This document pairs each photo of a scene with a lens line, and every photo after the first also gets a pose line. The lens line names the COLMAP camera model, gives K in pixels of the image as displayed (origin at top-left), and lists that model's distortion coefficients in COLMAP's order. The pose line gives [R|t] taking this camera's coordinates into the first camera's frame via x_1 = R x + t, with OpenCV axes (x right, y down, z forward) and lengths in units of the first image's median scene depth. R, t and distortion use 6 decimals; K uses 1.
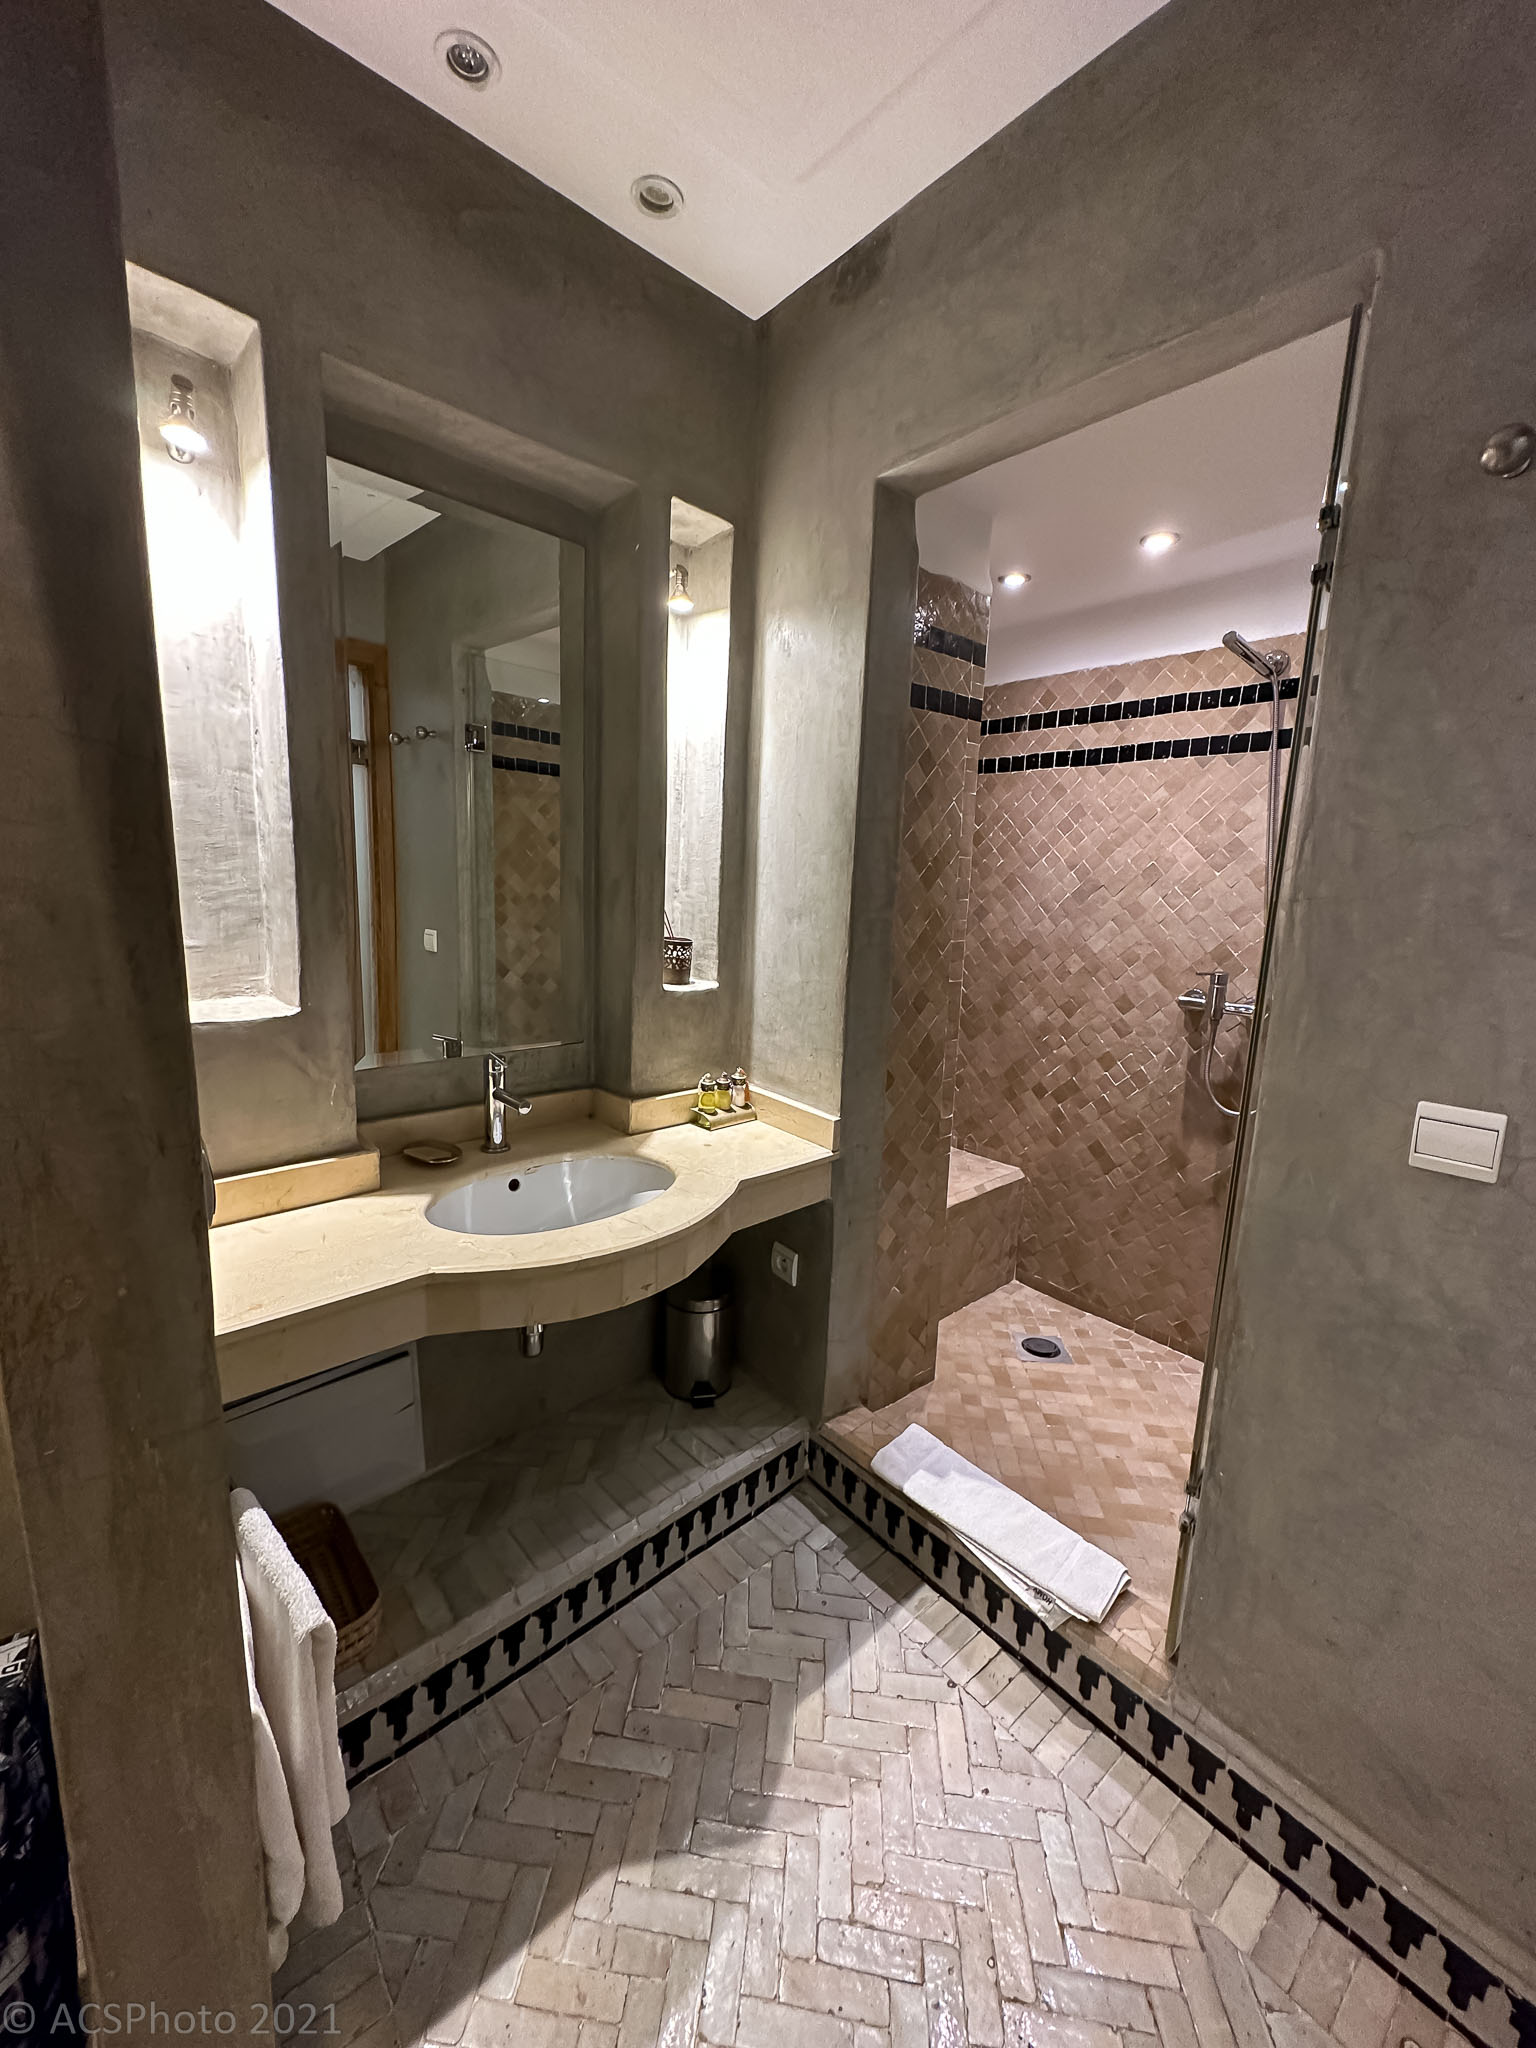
lens RADIAL K [[802.0, 0, 775.6], [0, 802.0, 1019.1], [0, 0, 1]] dist [-0.005255, 0.000060]
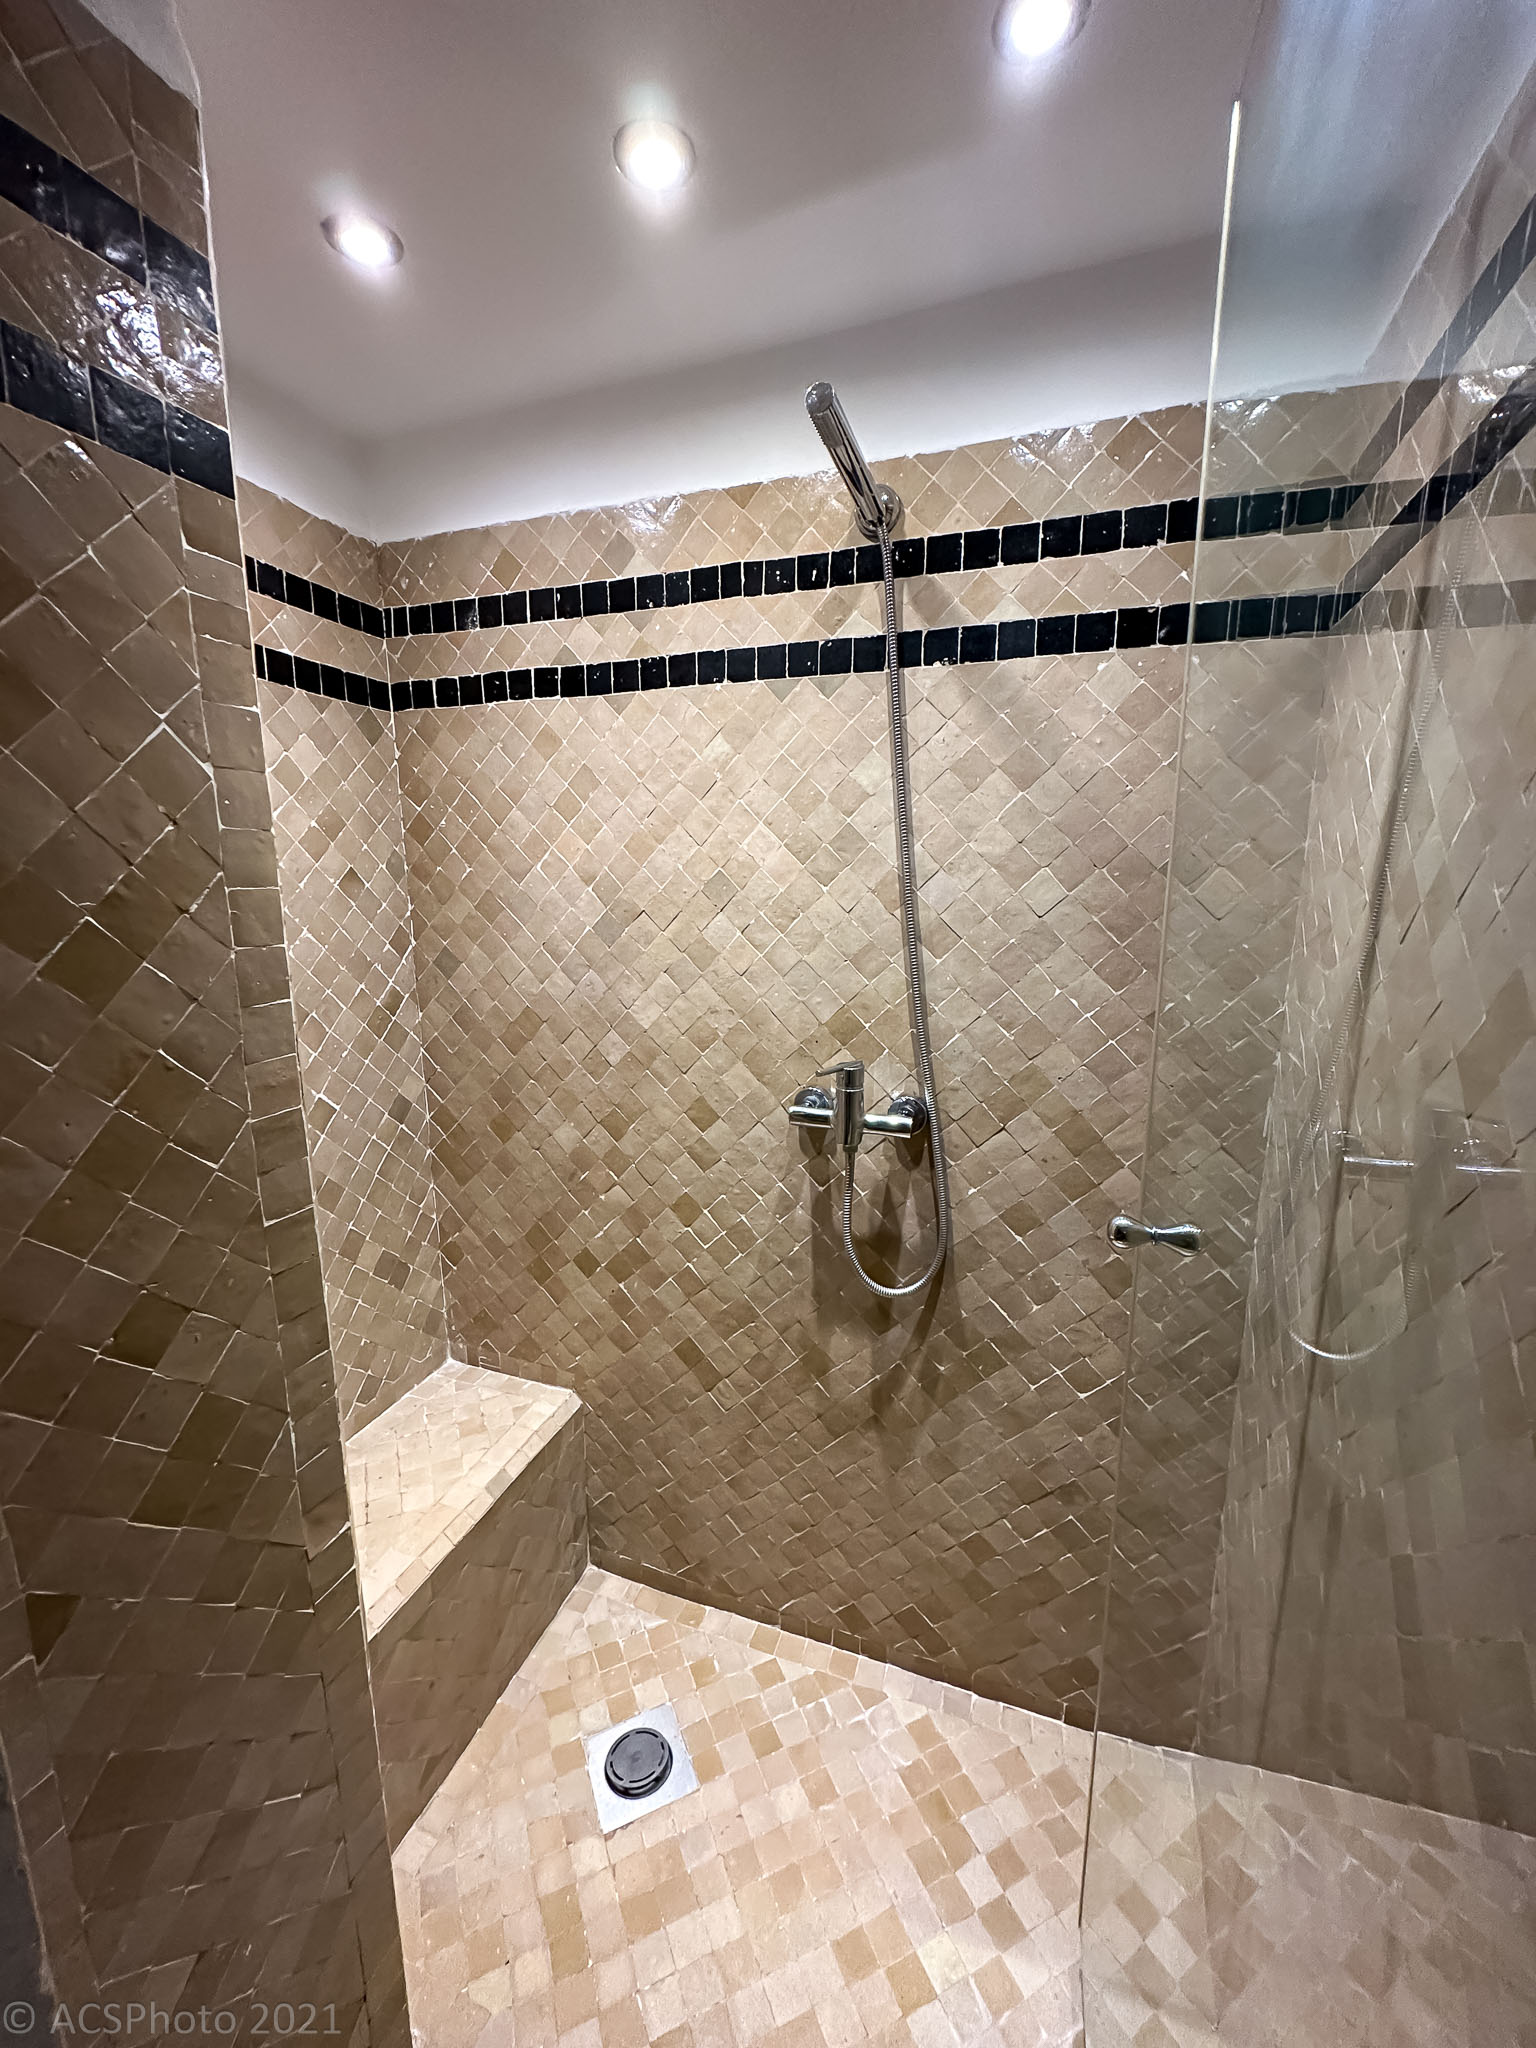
lens RADIAL K [[802.0, 0, 769.4], [0, 802.0, 1022.0], [0, 0, 1]] dist [-0.005255, 0.000060]
pose [[0.873679, -0.124232, 0.470374, 0.213048], [0.114216, 0.992202, 0.049906, -0.108558], [-0.472905, 0.010123, 0.881055, 0.464981]]
